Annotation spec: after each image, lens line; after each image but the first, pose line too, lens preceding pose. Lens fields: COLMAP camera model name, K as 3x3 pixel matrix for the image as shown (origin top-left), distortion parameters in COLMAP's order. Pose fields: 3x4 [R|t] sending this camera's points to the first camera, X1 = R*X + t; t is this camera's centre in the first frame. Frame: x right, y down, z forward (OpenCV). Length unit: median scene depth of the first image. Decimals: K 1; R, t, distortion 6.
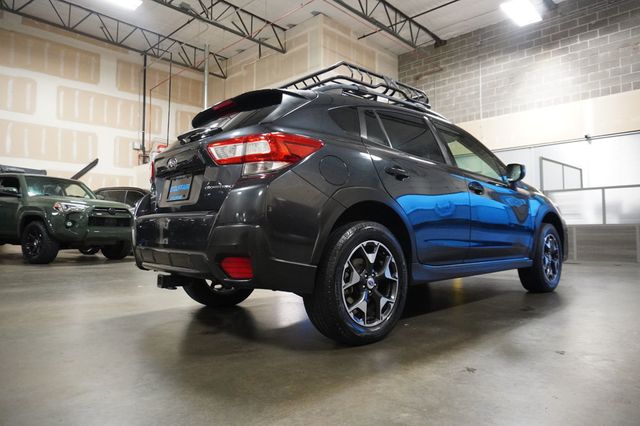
lens RADIAL K [[435.6, 0, 320.0], [0, 435.6, 213.0], [0, 0, 1]] dist [-0.071612, 0.067182]
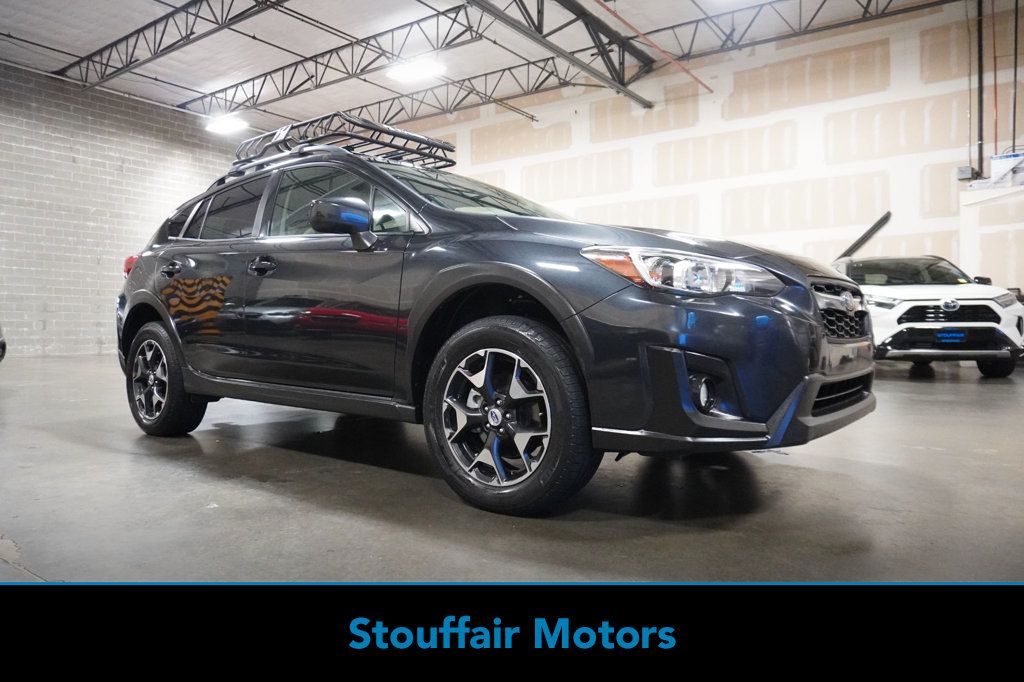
lens RADIAL K [[660.7, 0, 512.0], [0, 660.7, 341.0], [0, 0, 1]] dist [-0.063907, 0.058101]
pose [[0.182653, 0.011965, -0.983105, 0.296718], [0.042072, 0.998915, 0.019975, 0.015319], [0.982277, -0.045010, 0.181951, 0.298831]]
